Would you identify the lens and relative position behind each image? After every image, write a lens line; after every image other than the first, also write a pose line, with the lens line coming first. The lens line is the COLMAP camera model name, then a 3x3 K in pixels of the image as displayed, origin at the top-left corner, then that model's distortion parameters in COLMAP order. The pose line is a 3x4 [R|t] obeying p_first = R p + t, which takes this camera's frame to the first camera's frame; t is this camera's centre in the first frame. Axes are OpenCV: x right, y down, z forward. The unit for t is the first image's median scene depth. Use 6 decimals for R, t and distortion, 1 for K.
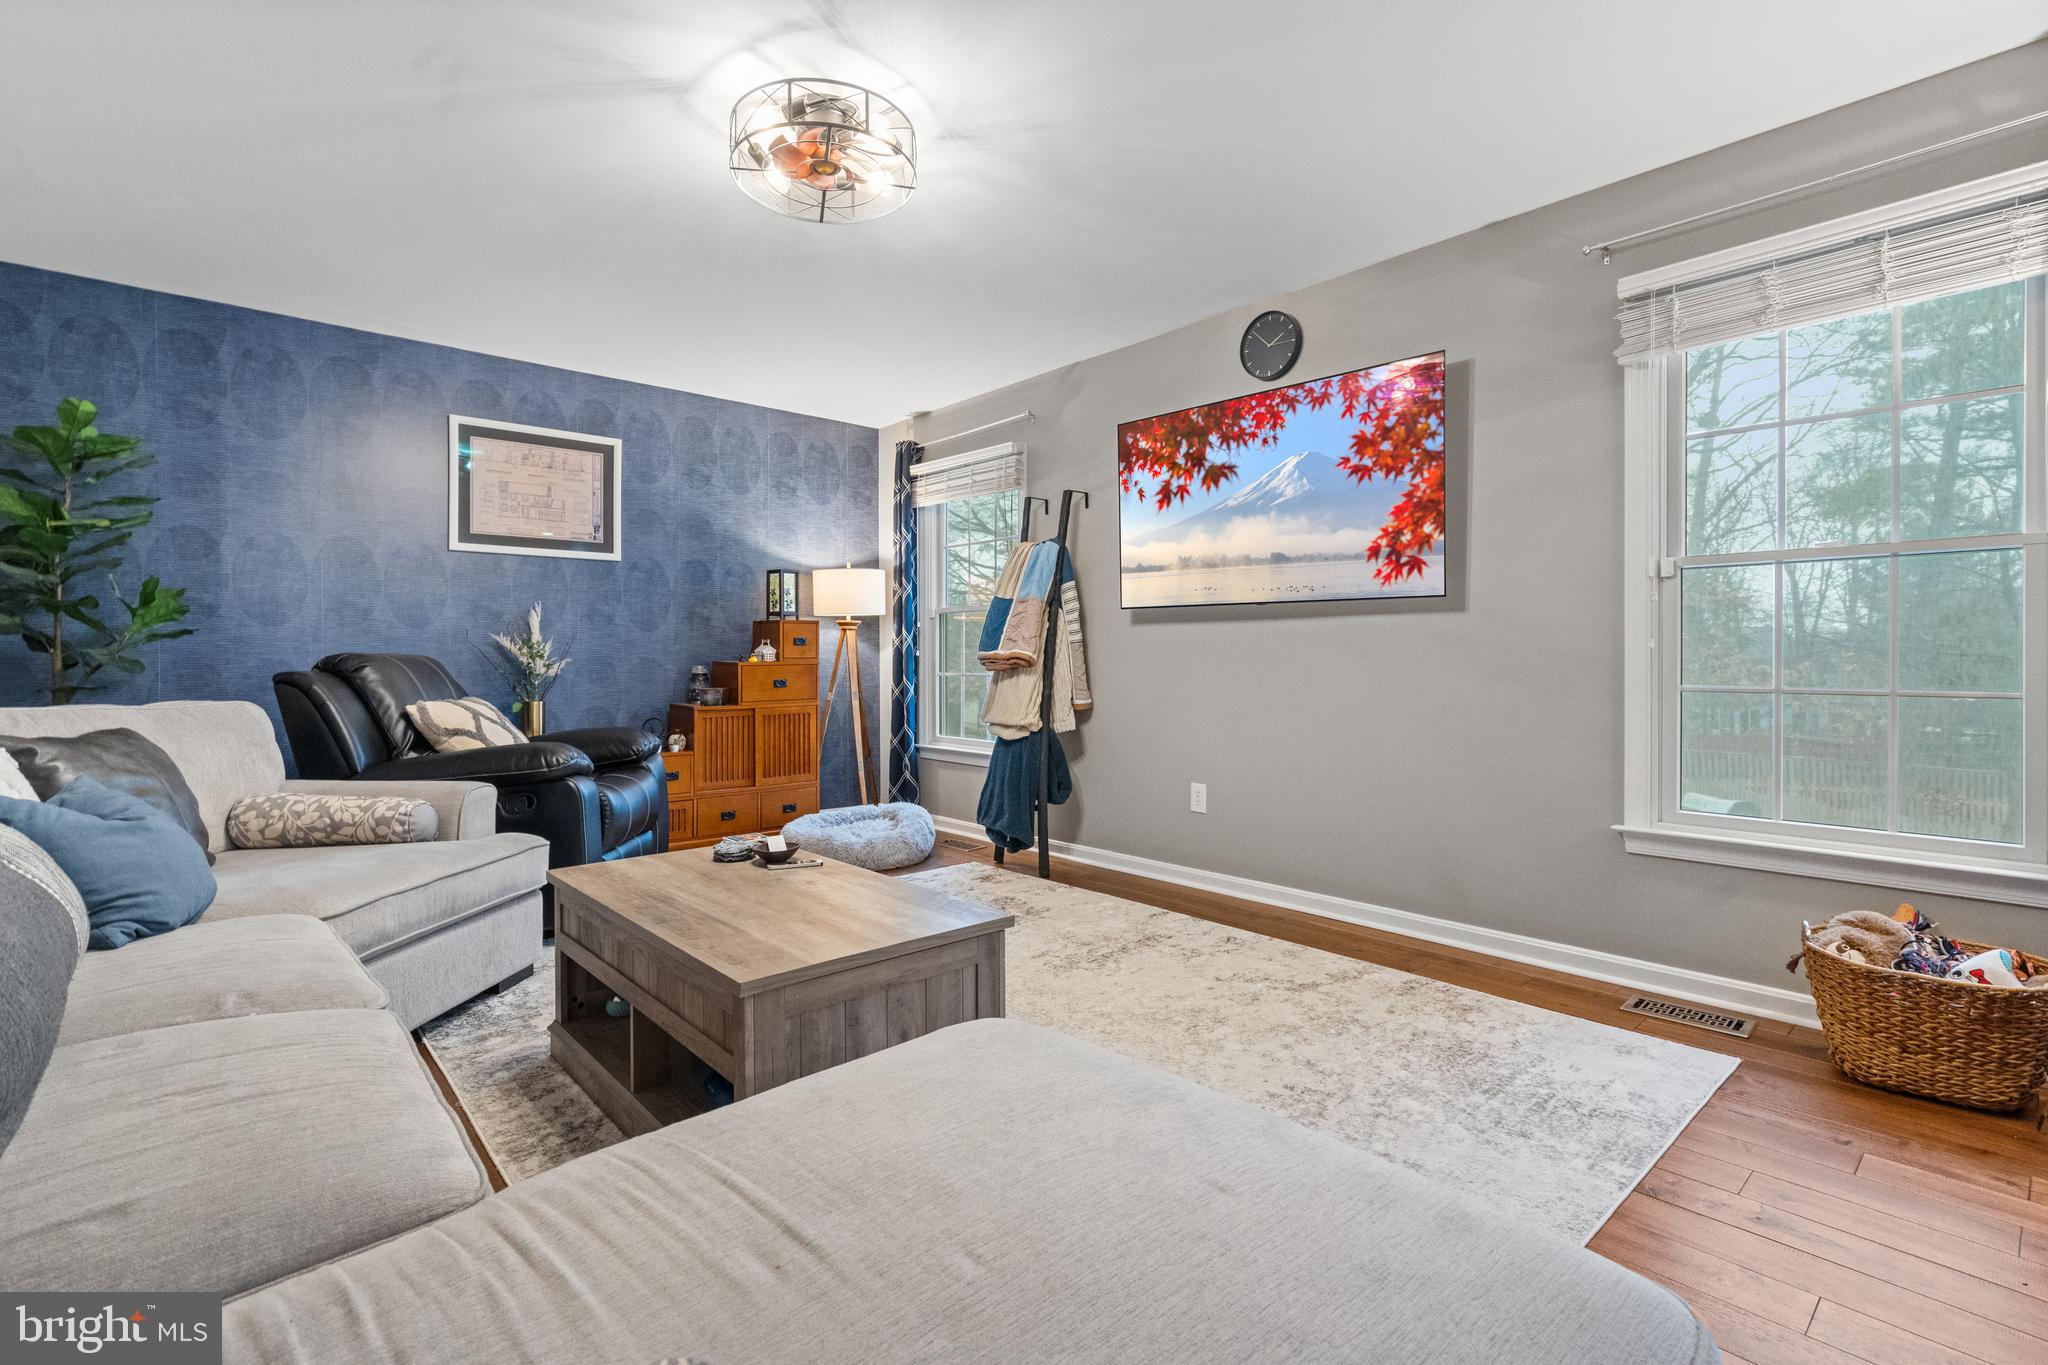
lens RADIAL K [[941.7, 0, 991.6], [0, 941.7, 669.5], [0, 0, 1]] dist [-0.000058, -0.000173]
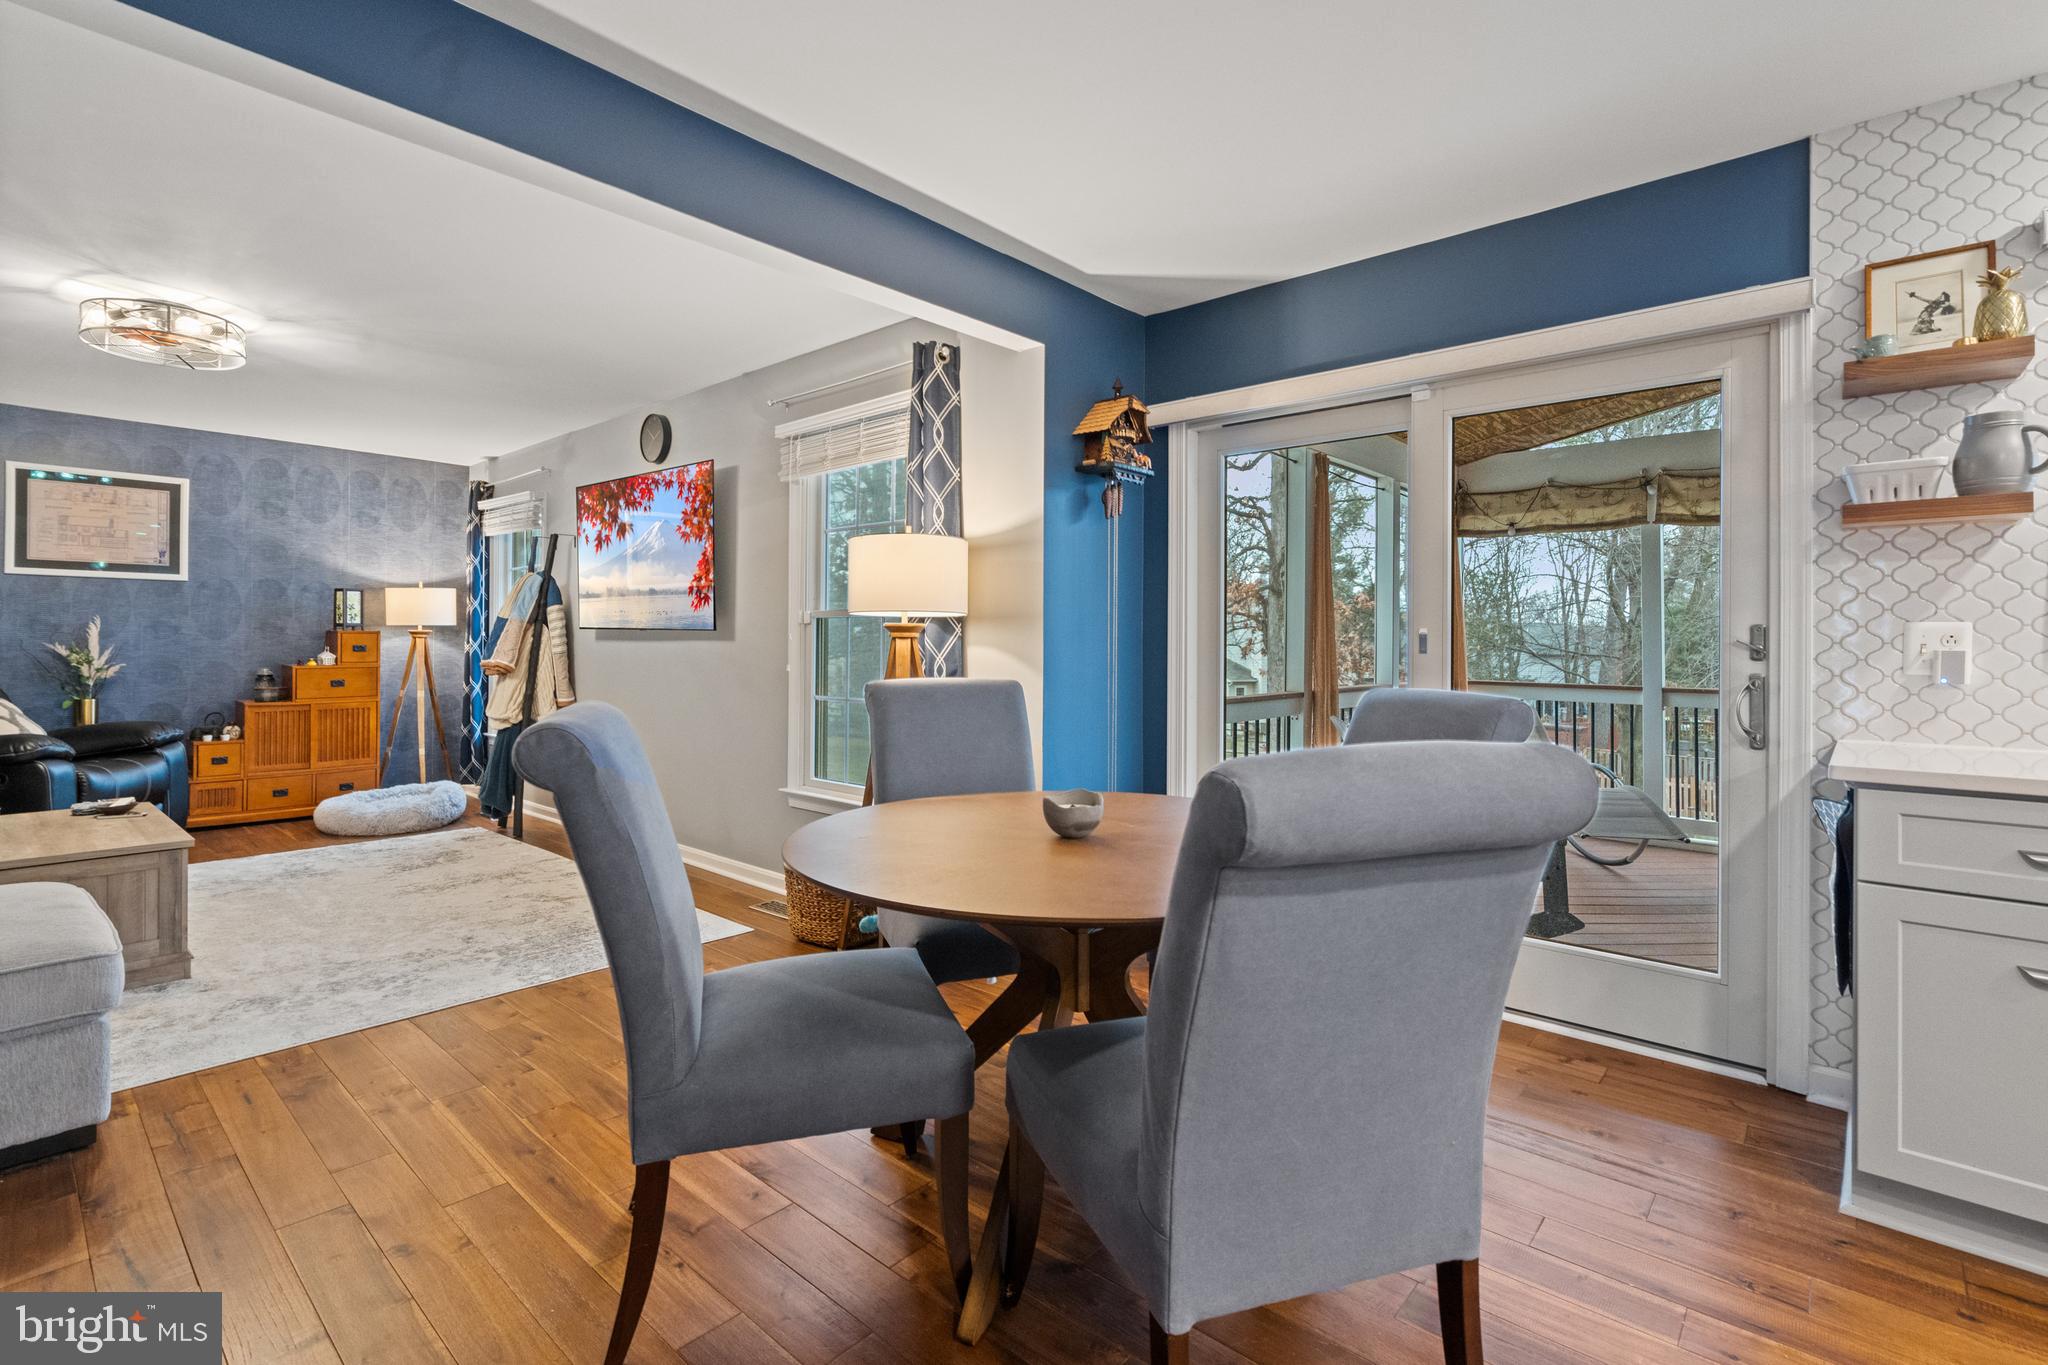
lens RADIAL K [[941.7, 0, 995.8], [0, 941.7, 639.2], [0, 0, 1]] dist [-0.000058, -0.000173]
pose [[0.990861, 0.004452, 0.134811, 0.466968], [-0.002173, 0.999852, -0.017050, -0.023696], [-0.134867, 0.016601, 0.990725, -0.321787]]
